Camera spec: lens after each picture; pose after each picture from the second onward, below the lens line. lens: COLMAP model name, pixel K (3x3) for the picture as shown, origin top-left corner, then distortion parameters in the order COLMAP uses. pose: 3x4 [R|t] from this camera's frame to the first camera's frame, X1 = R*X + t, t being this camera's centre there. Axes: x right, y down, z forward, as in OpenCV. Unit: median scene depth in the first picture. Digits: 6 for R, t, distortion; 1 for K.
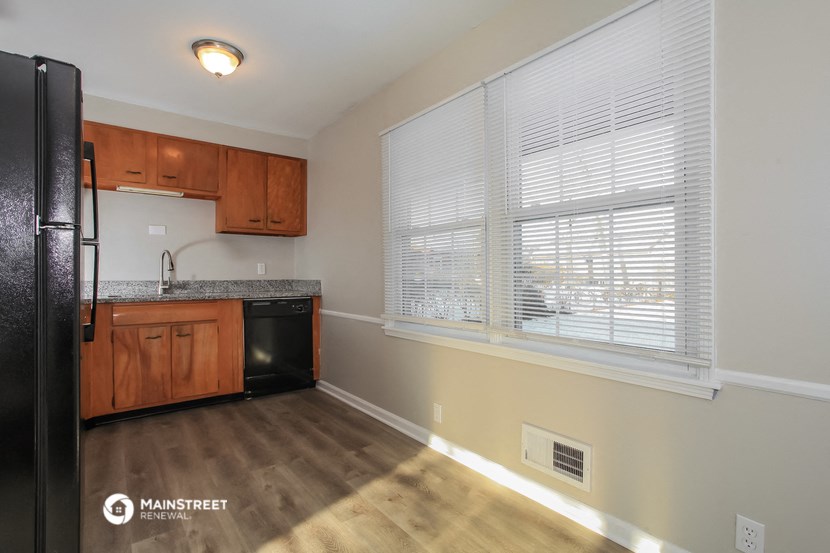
lens RADIAL K [[399.6, 0, 417.5], [0, 399.6, 276.0], [0, 0, 1]] dist [-0.031053, 0.003997]
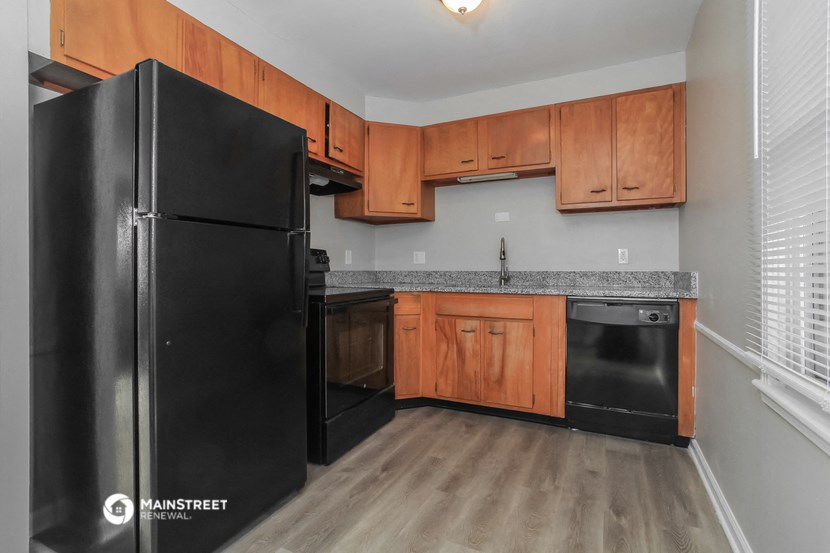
lens RADIAL K [[399.6, 0, 409.2], [0, 399.6, 266.6], [0, 0, 1]] dist [-0.031053, 0.003997]
pose [[0.424512, 0.002341, -0.905419, 0.129249], [-0.003293, 0.999994, 0.001042, 0.001988], [0.905416, 0.002539, 0.424517, 0.439077]]
